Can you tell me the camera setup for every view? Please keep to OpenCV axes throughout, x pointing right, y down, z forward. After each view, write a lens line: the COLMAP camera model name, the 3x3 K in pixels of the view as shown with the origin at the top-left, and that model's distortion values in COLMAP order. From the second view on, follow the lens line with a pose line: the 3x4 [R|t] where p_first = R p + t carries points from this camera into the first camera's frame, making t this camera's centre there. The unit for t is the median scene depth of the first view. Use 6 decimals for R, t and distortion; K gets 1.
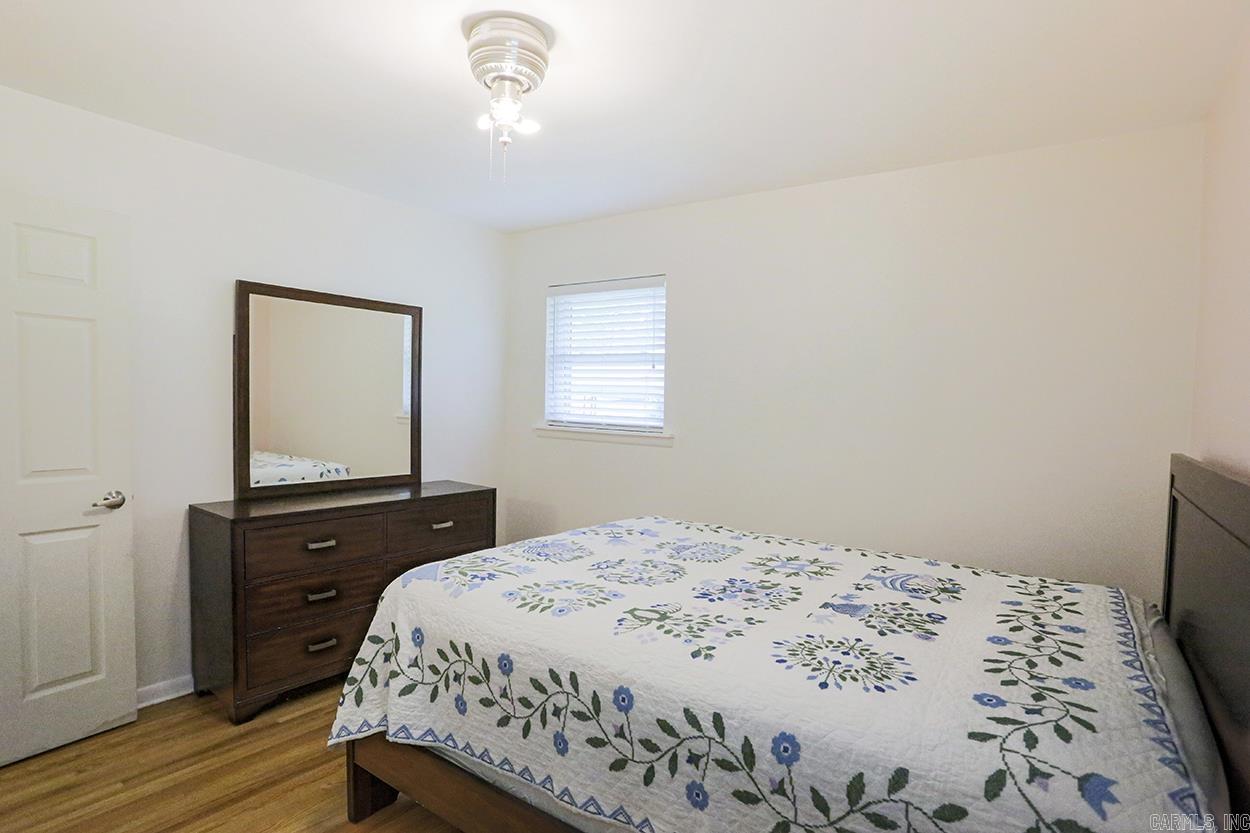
lens RADIAL K [[654.3, 0, 625.0], [0, 654.3, 416.5], [0, 0, 1]] dist [-0.062458, -0.063113]
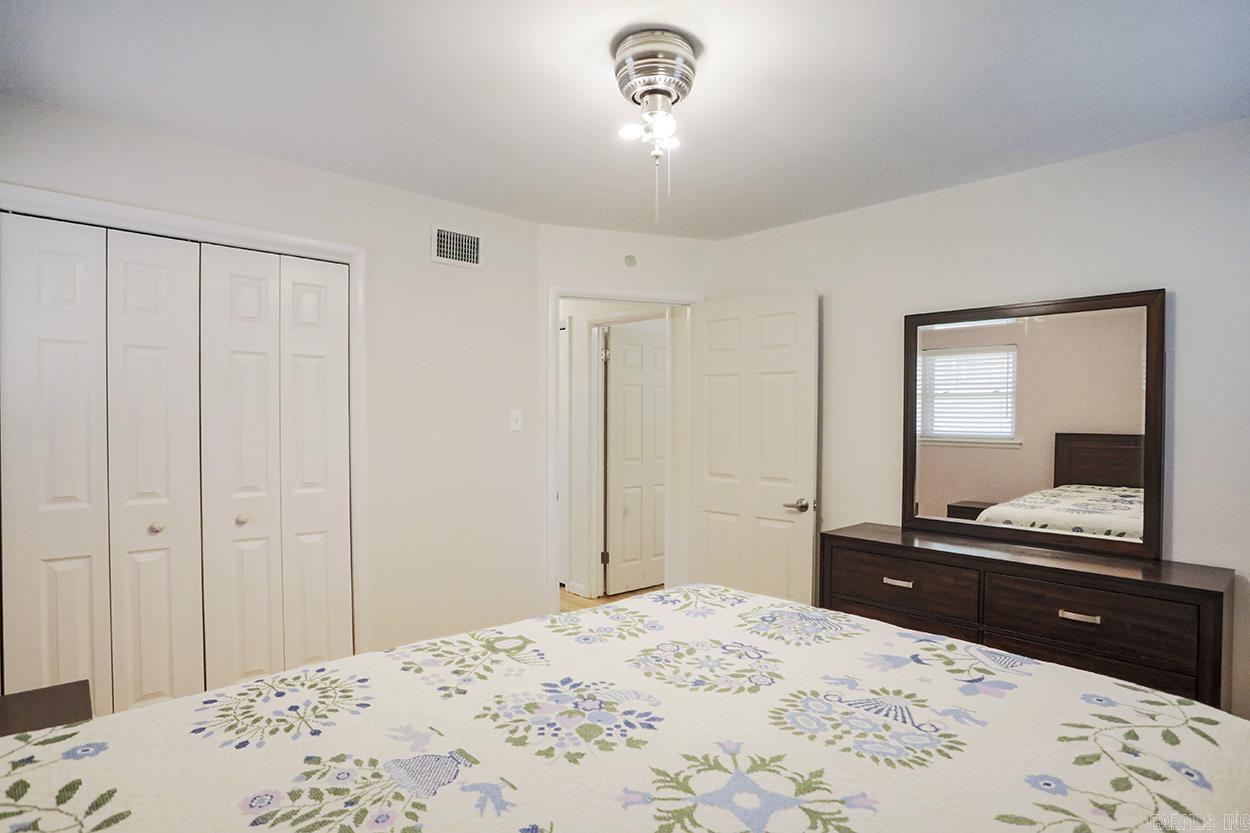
lens RADIAL K [[651.3, 0, 618.8], [0, 651.3, 416.1], [0, 0, 1]] dist [-0.060388, 0.000269]
pose [[-0.196486, -0.036471, -0.979828, 0.784261], [-0.045385, 0.998575, -0.028067, 0.002631], [0.979456, 0.038954, -0.197861, 1.143574]]
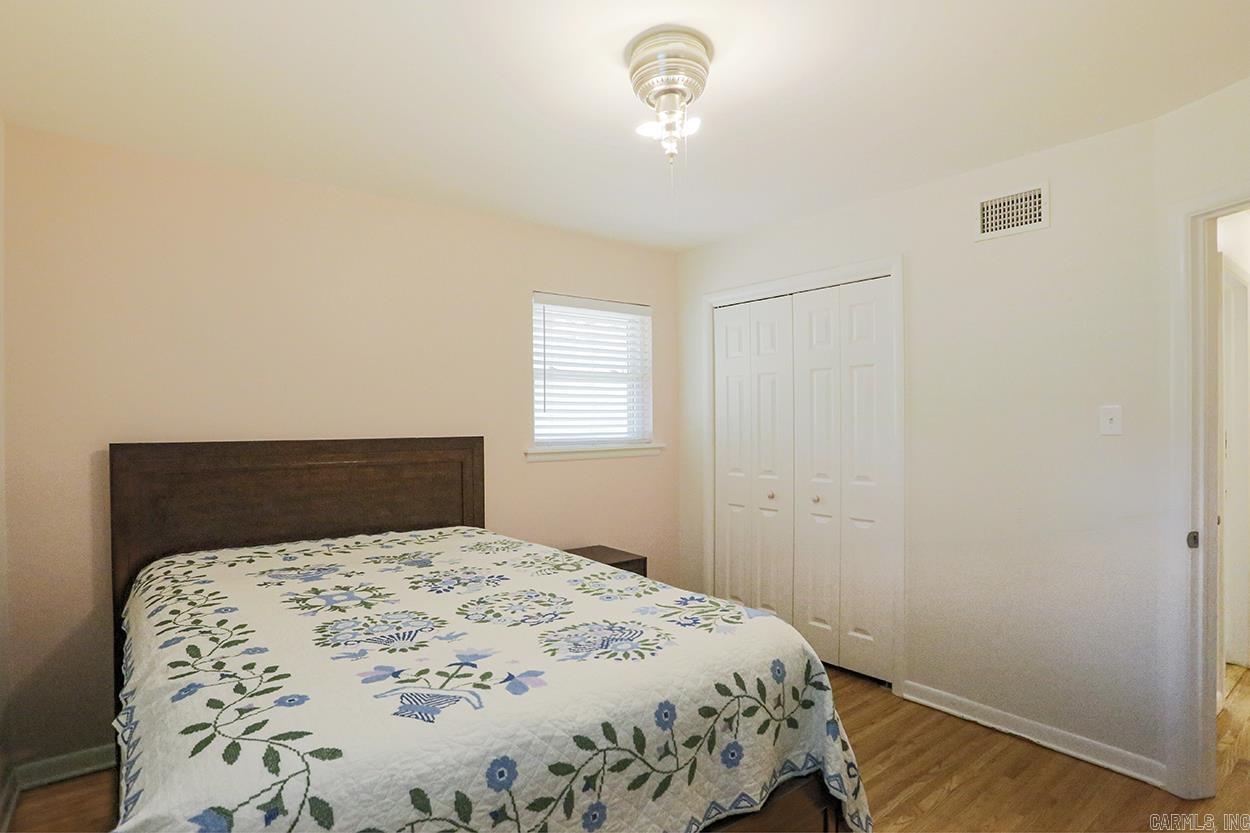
lens RADIAL K [[651.3, 0, 618.8], [0, 651.3, 416.1], [0, 0, 1]] dist [-0.060388, 0.000269]
pose [[-0.964096, -0.025983, 0.264278, -0.367097], [-0.018975, 0.999398, 0.029037, -0.049649], [-0.264874, 0.022980, -0.964009, 1.983918]]
